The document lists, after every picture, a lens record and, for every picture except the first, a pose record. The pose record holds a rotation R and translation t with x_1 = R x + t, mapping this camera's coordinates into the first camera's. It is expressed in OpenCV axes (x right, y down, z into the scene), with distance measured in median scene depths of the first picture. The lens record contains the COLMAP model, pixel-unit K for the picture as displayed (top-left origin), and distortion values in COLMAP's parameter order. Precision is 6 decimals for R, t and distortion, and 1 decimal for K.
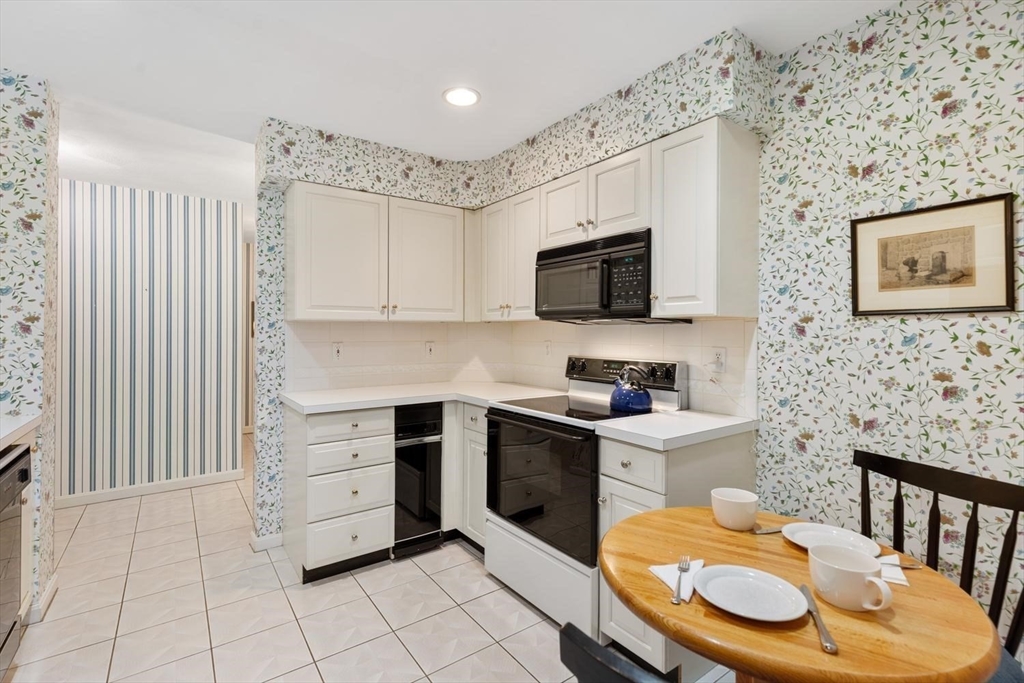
lens RADIAL K [[463.7, 0, 510.2], [0, 463.7, 328.7], [0, 0, 1]] dist [0.002213, -0.000169]
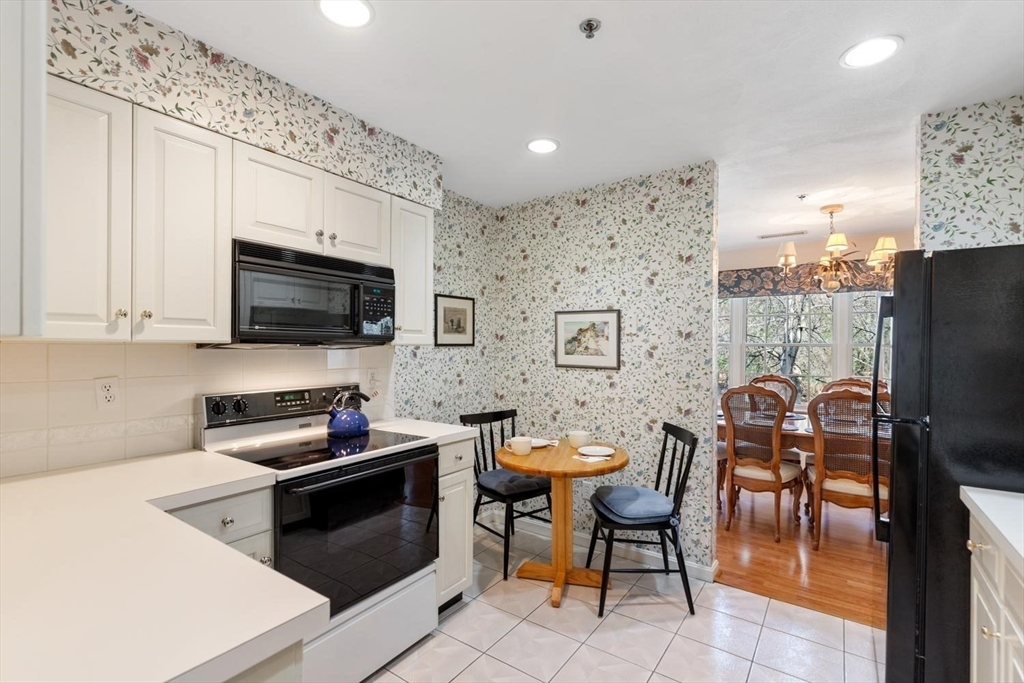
lens RADIAL K [[466.3, 0, 507.7], [0, 466.3, 347.3], [0, 0, 1]] dist [0.003762, -0.000197]
pose [[-0.321597, -0.002665, 0.946873, -0.975058], [-0.010031, 0.999950, -0.000592, -0.022845], [-0.946824, -0.009689, -0.321607, 1.188314]]
